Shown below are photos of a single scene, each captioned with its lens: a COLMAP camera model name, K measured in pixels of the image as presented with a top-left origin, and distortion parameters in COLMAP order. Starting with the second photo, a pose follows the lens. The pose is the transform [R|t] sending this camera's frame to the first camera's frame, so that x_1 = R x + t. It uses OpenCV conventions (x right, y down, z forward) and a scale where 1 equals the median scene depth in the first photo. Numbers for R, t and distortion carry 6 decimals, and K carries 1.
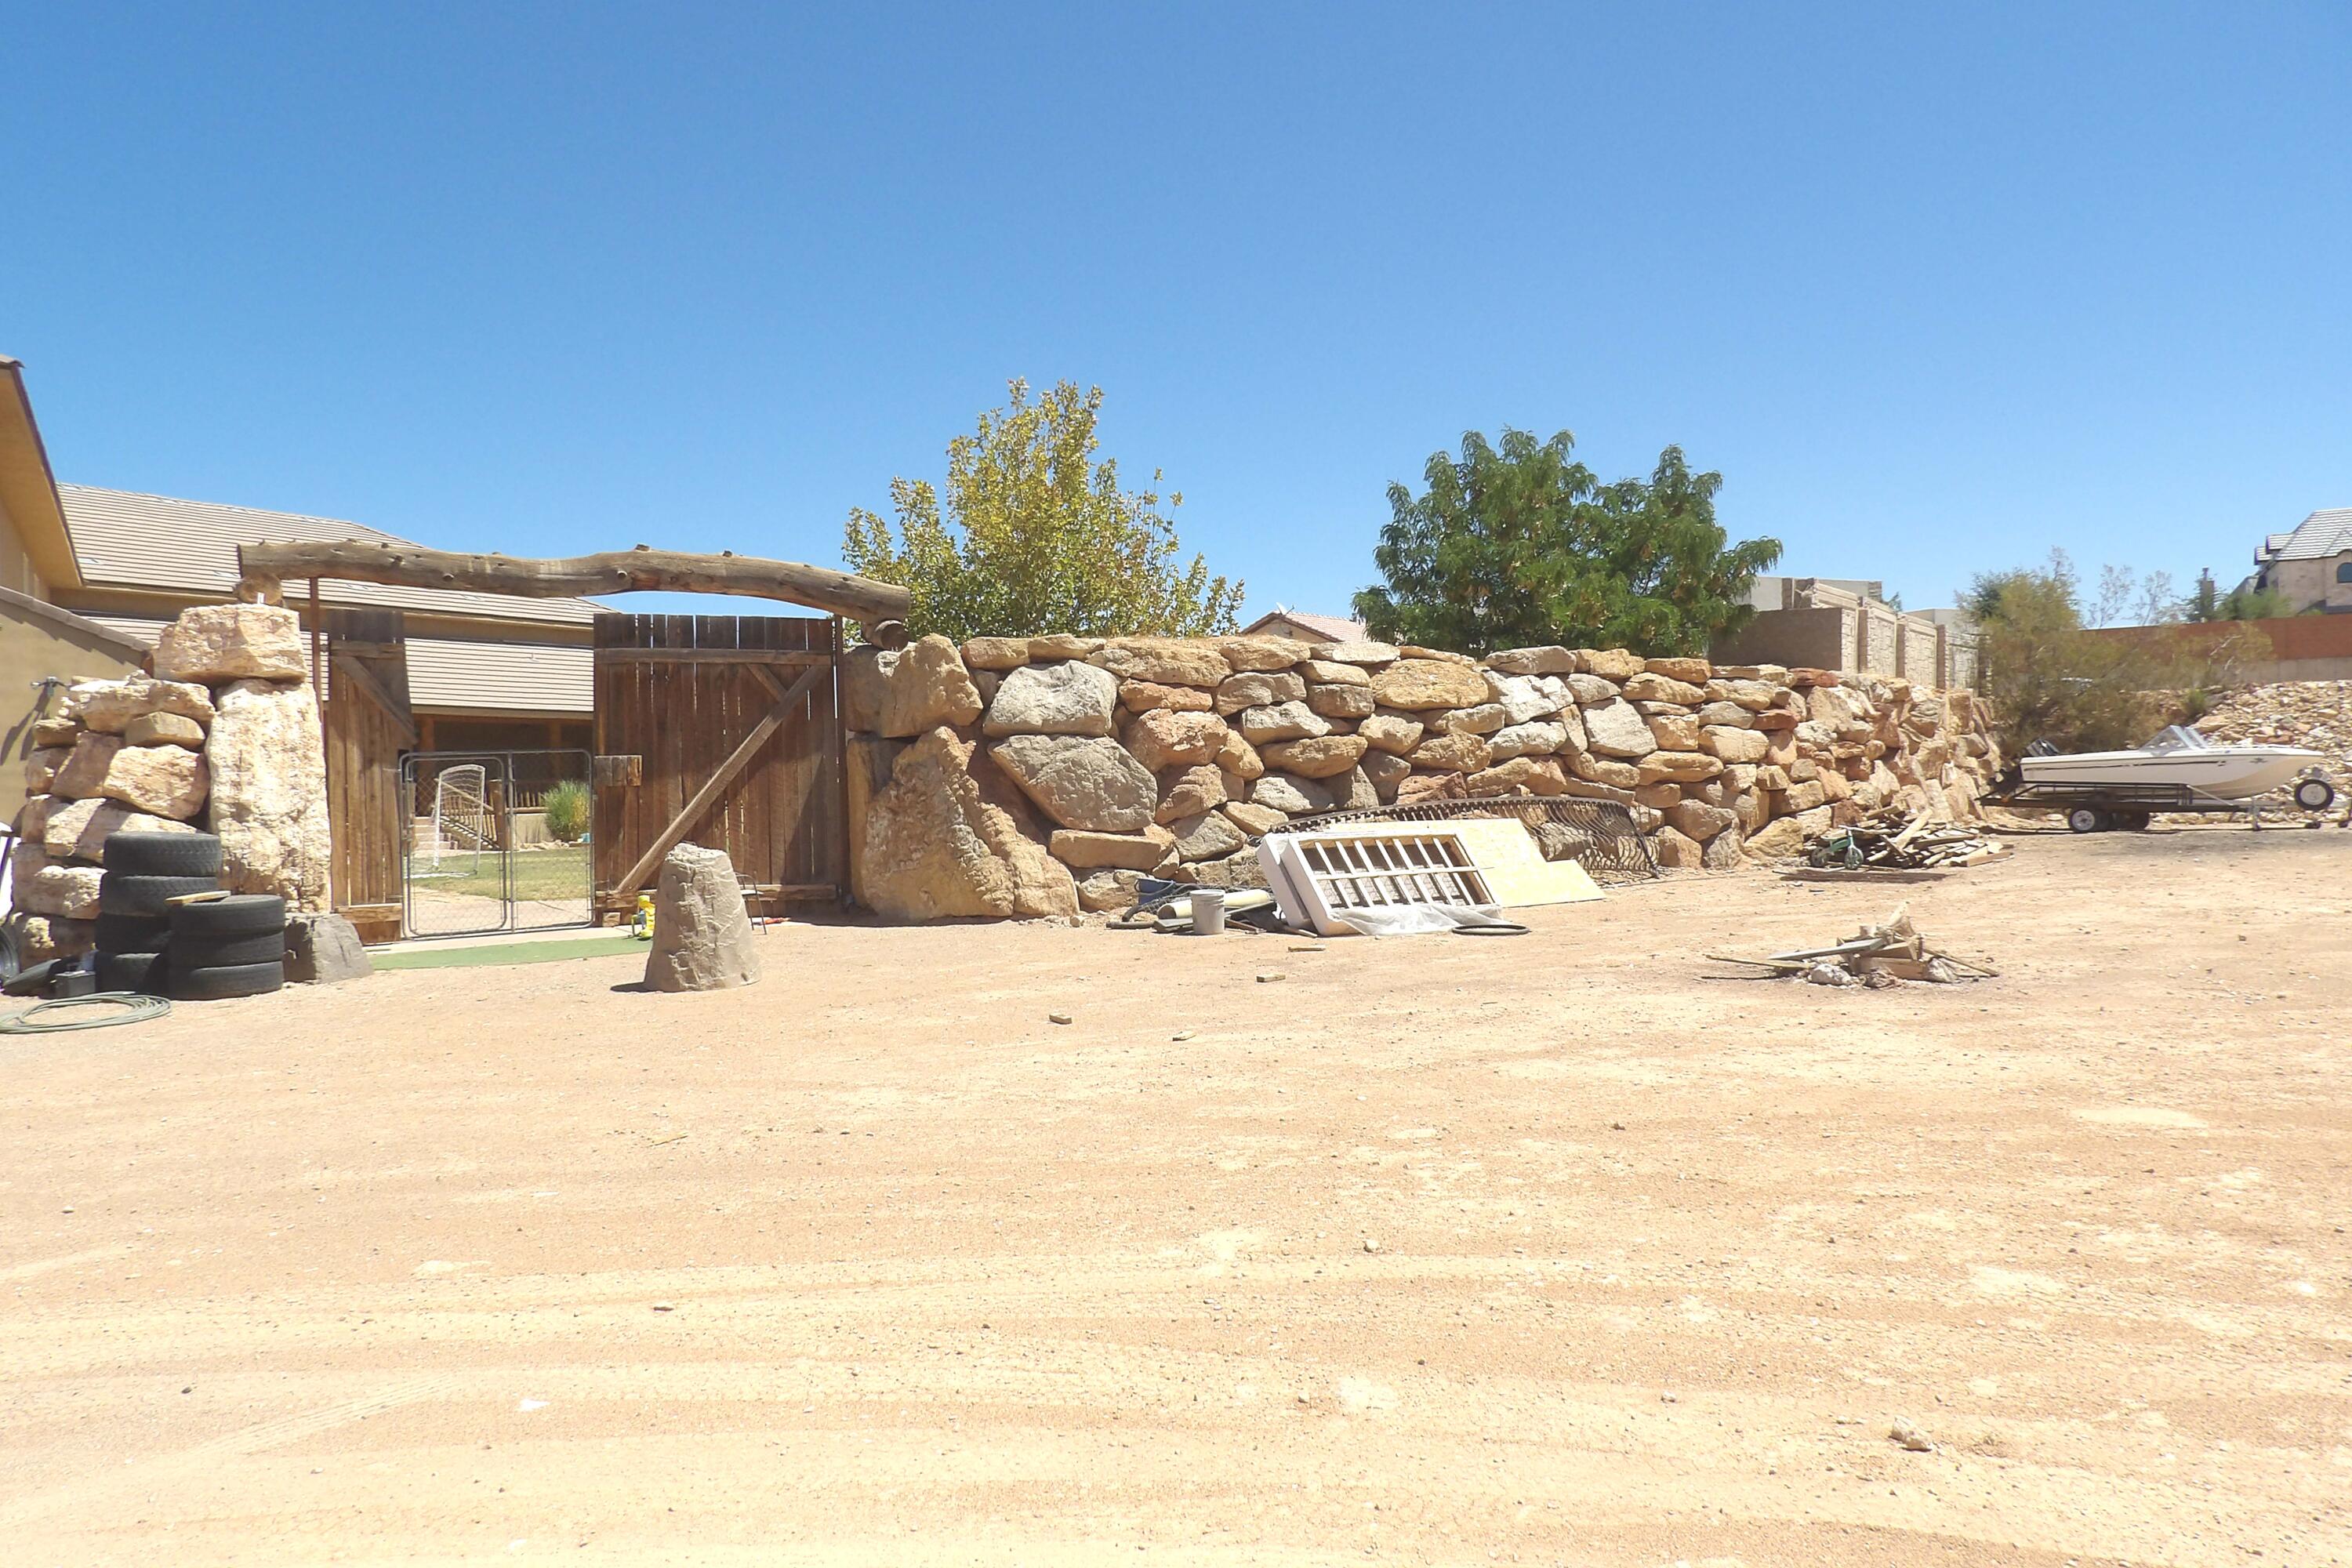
lens RADIAL K [[1697.3, 0, 1109.5], [0, 1697.3, 867.9], [0, 0, 1]] dist [-0.039078, 0.052661]
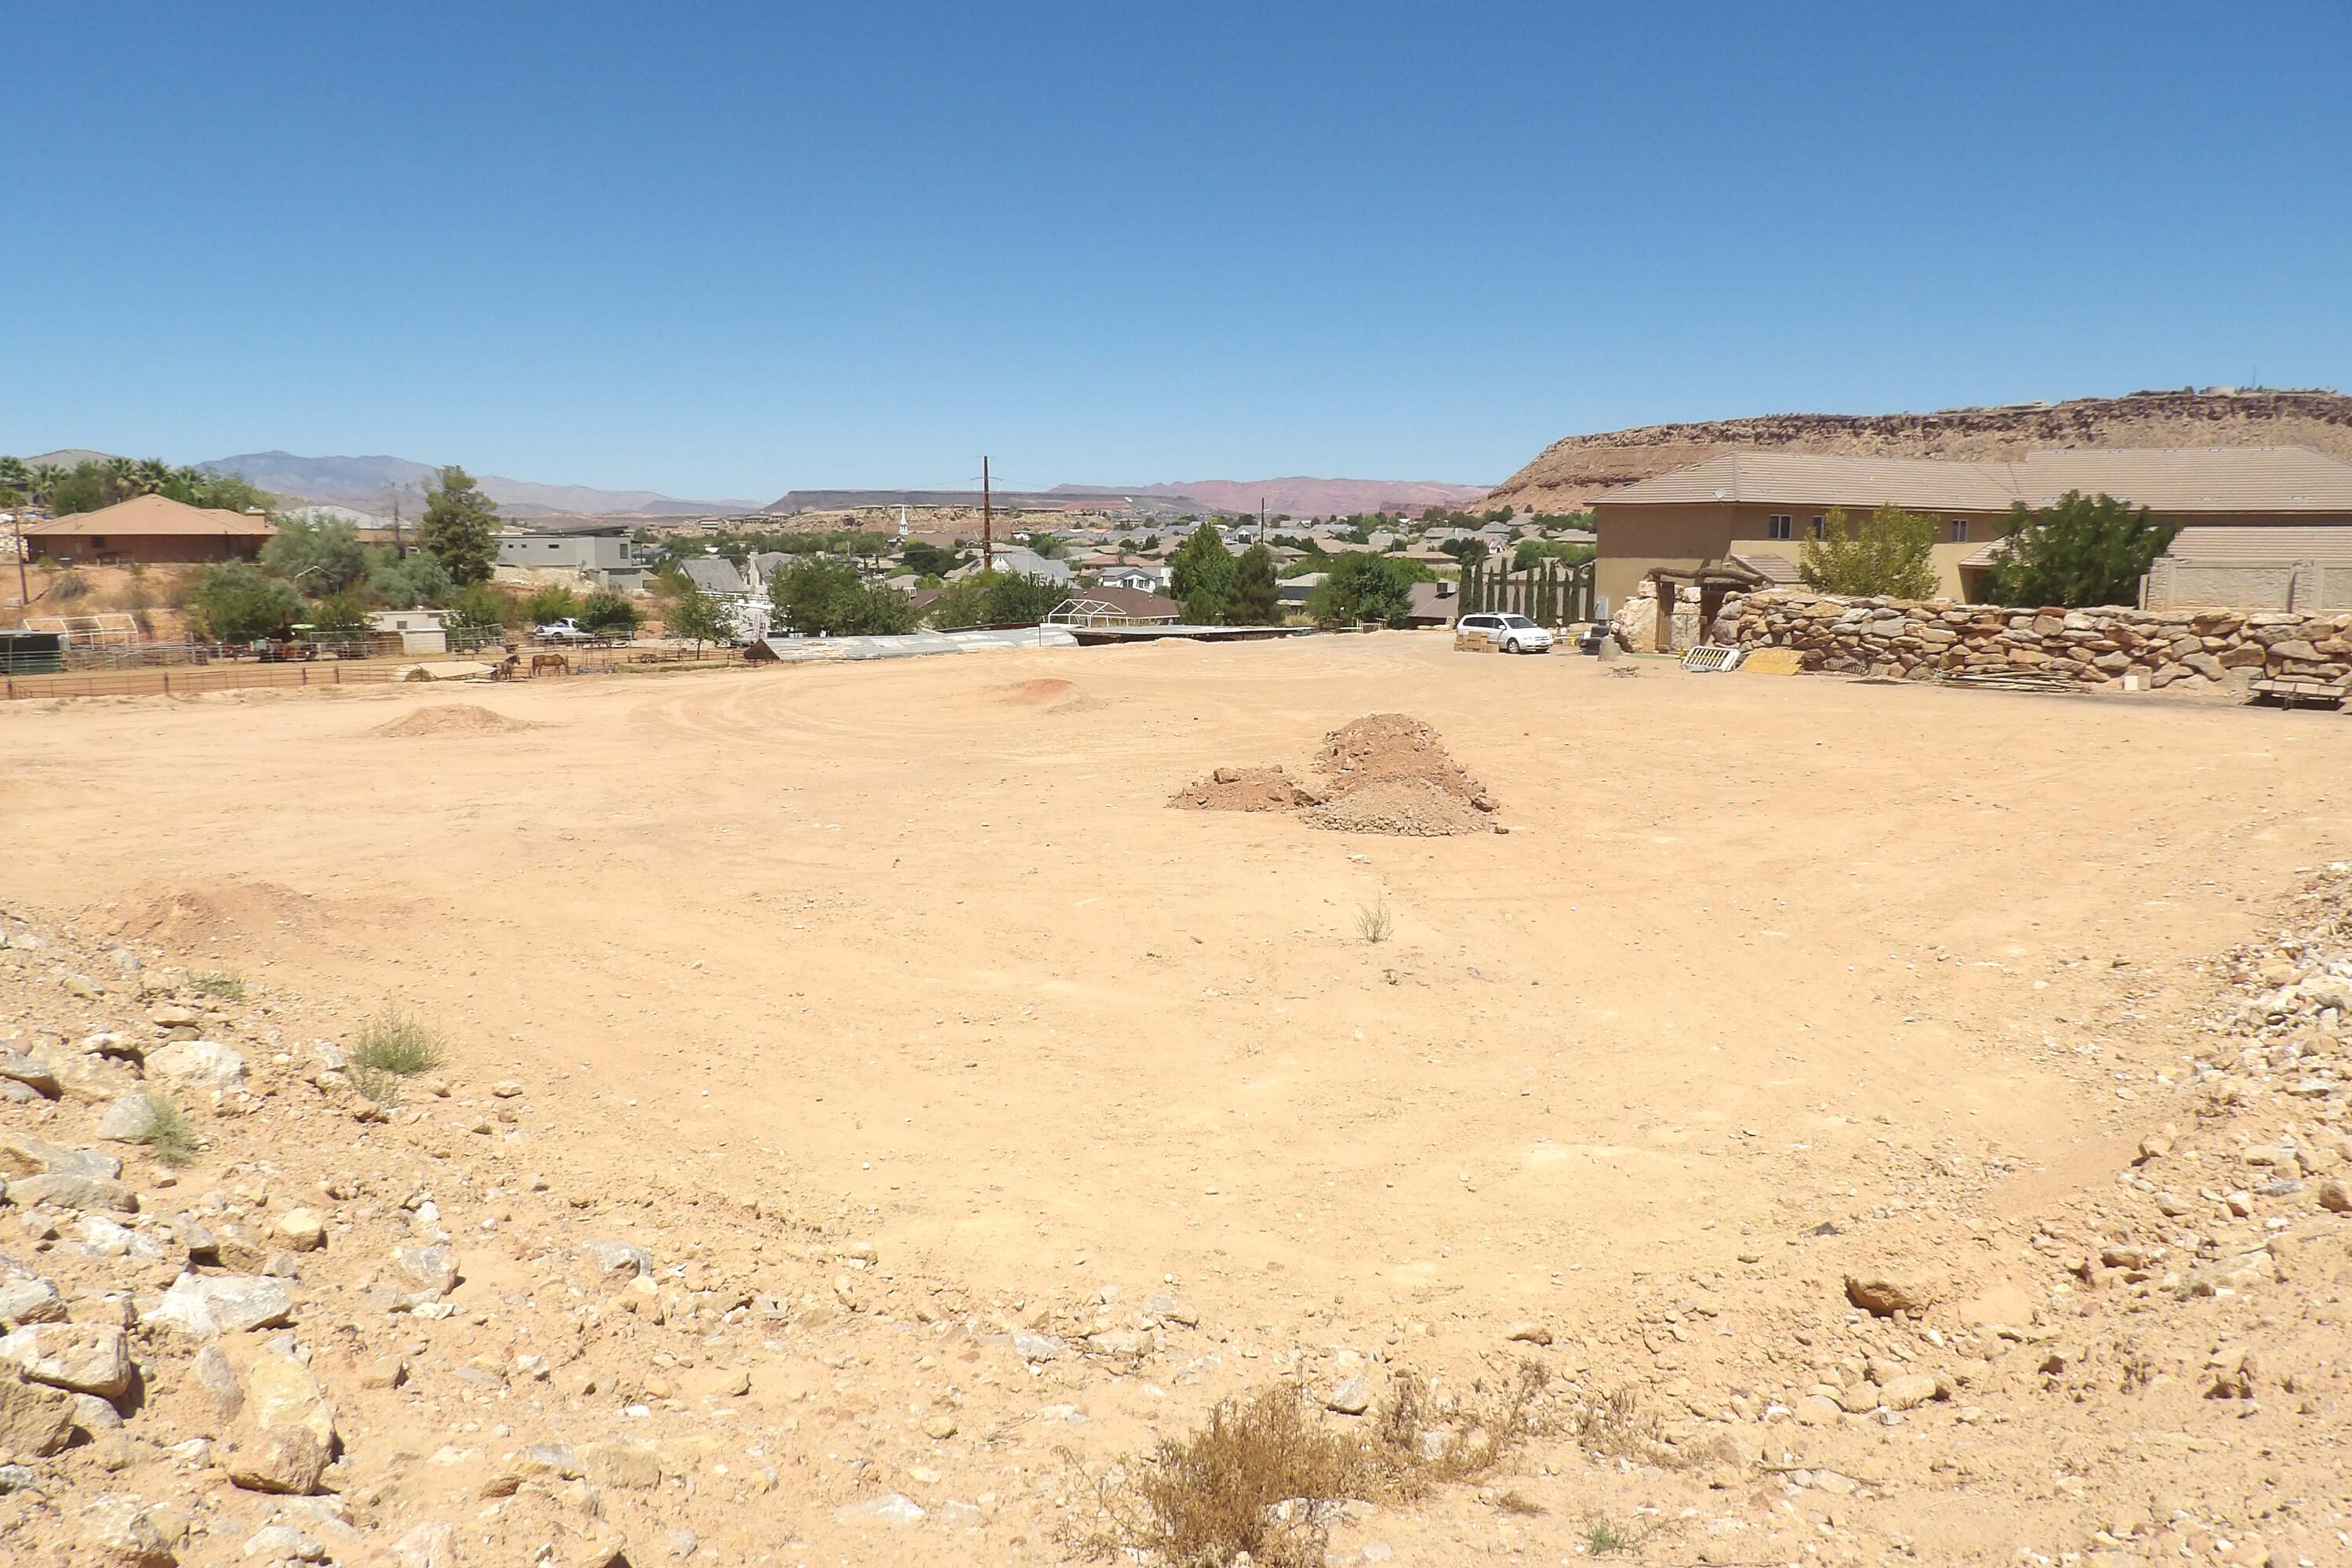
lens RADIAL K [[1697.3, 0, 1158.5], [0, 1697.3, 783.6], [0, 0, 1]] dist [-0.039078, 0.052661]
pose [[-0.048335, 0.161937, -0.985617, 3.754749], [-0.059949, 0.984521, 0.164697, -0.252171], [0.997030, 0.067048, -0.037879, -0.162433]]
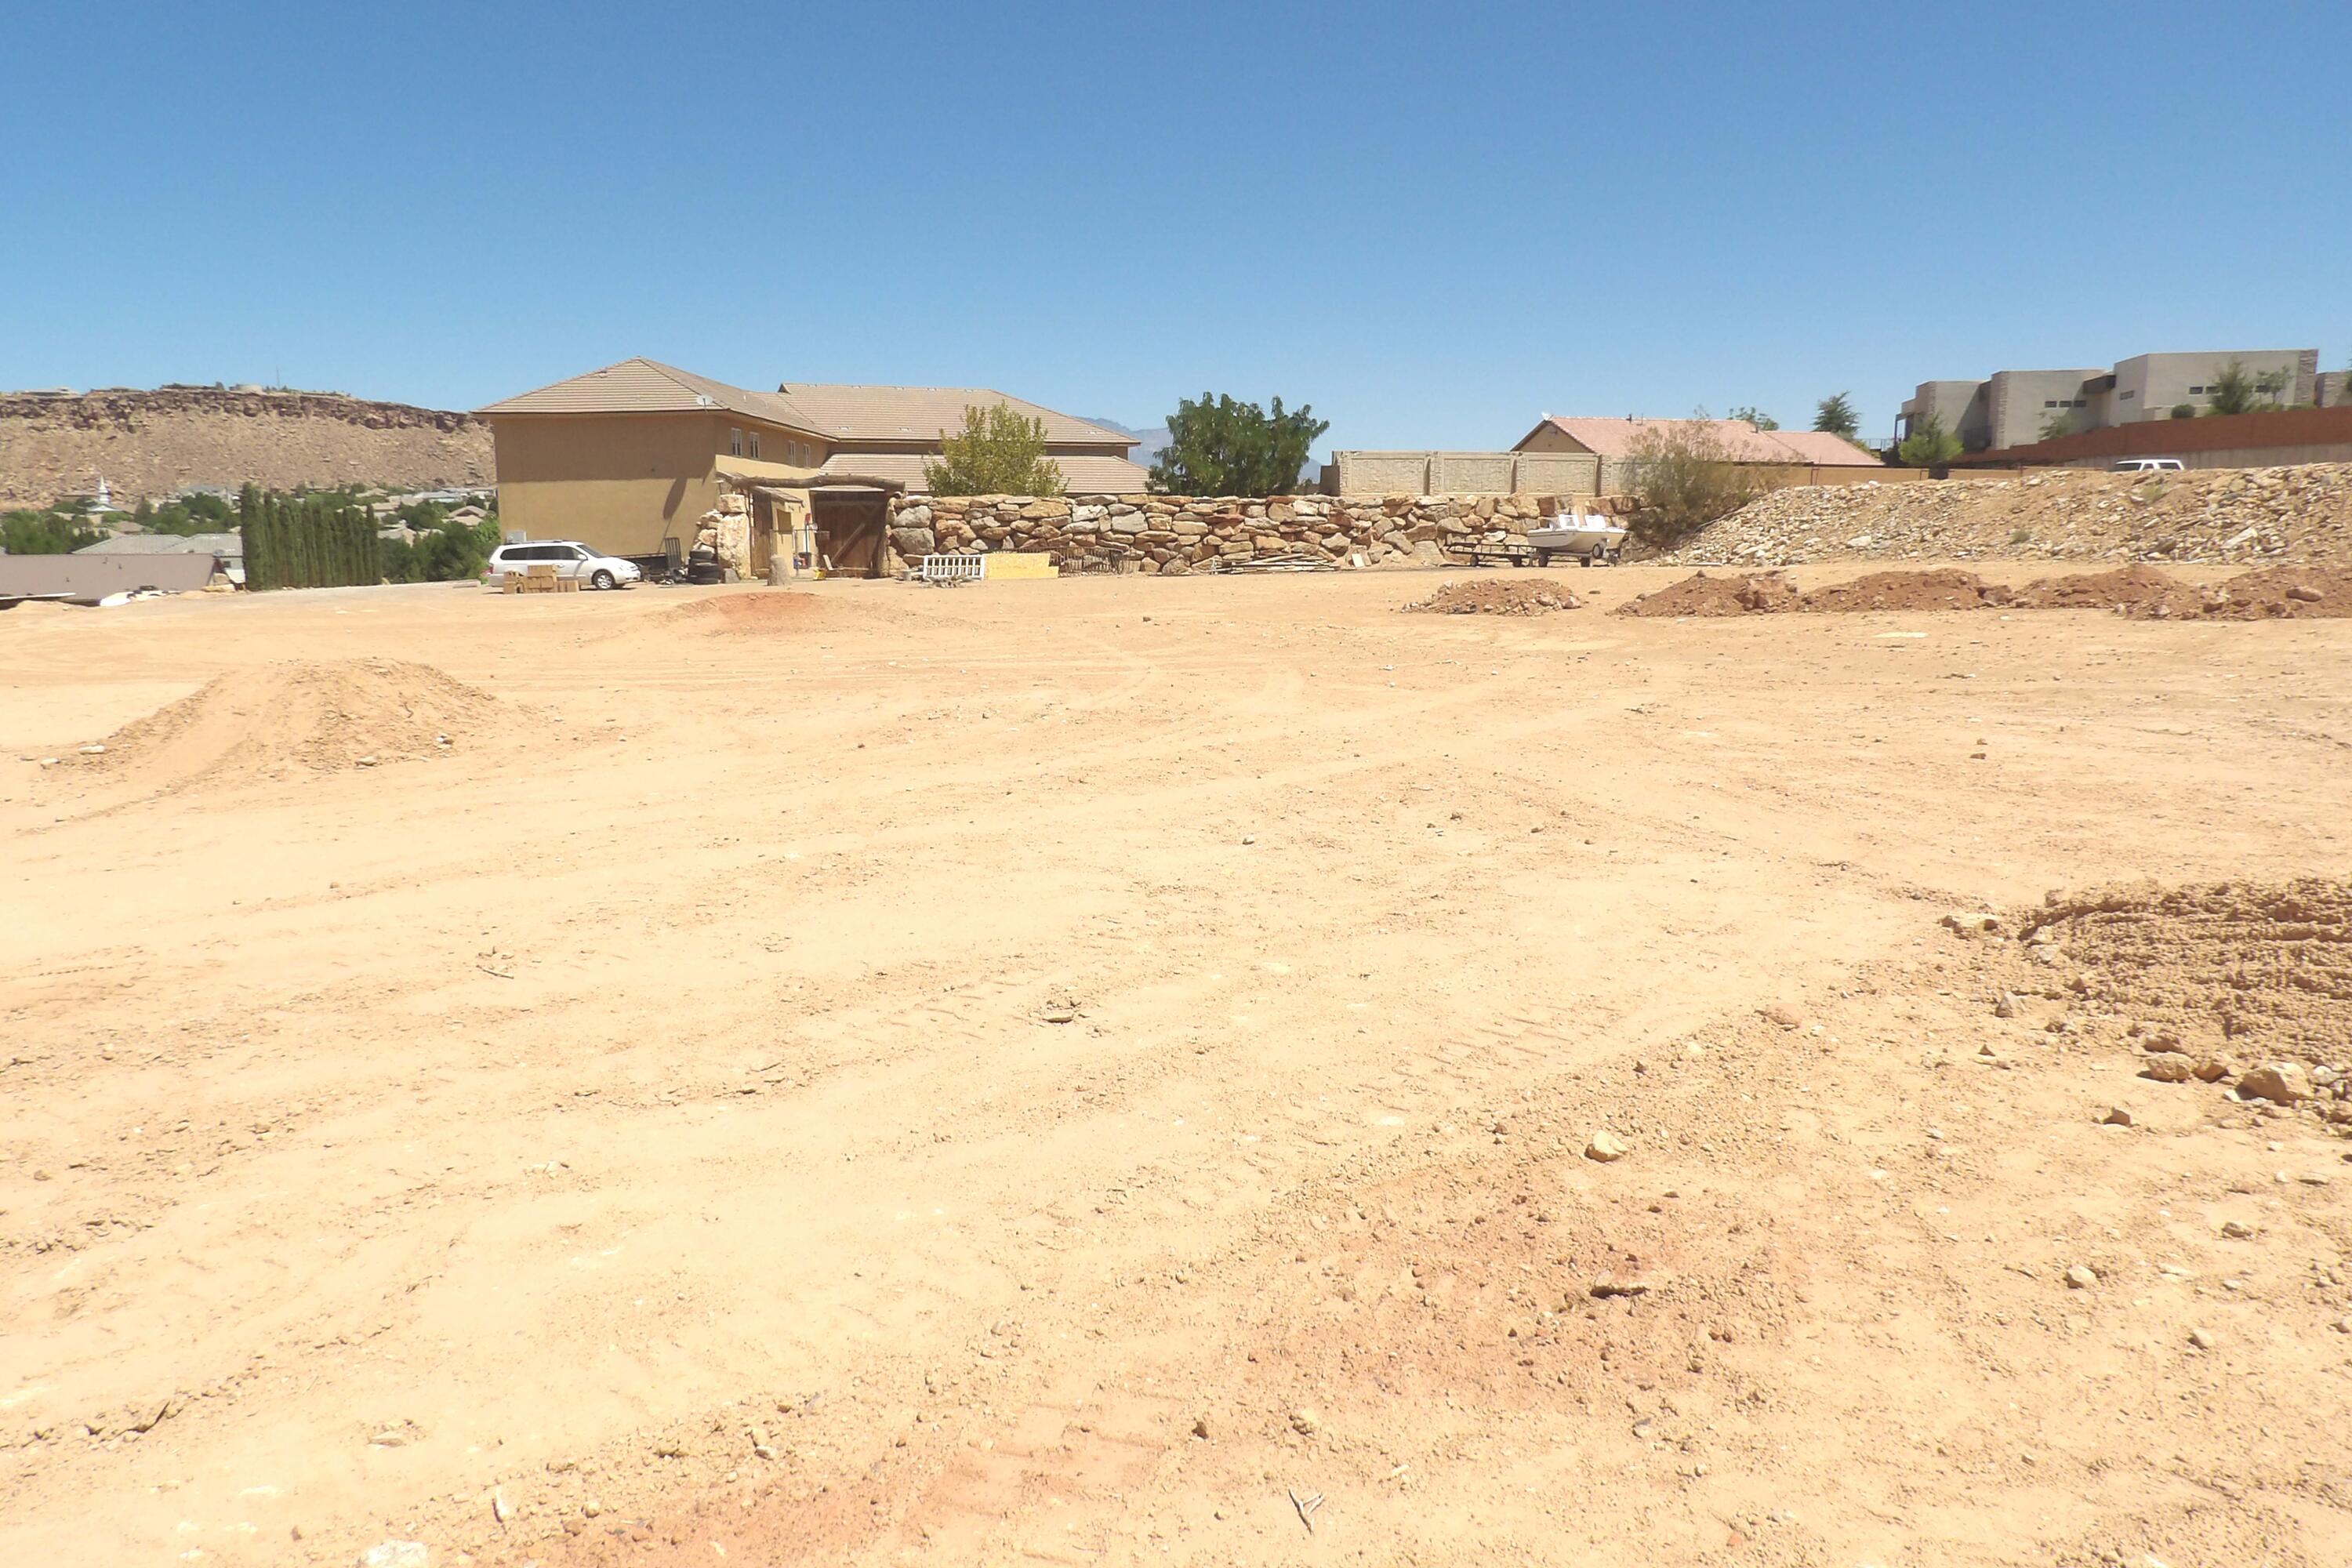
lens RADIAL K [[1697.3, 0, 1119.1], [0, 1697.3, 790.5], [0, 0, 1]] dist [-0.039078, 0.052661]
pose [[0.841767, 0.090612, -0.532183, 2.123363], [-0.033824, 0.992728, 0.115526, 0.042702], [0.538781, -0.079246, 0.838710, -1.681257]]
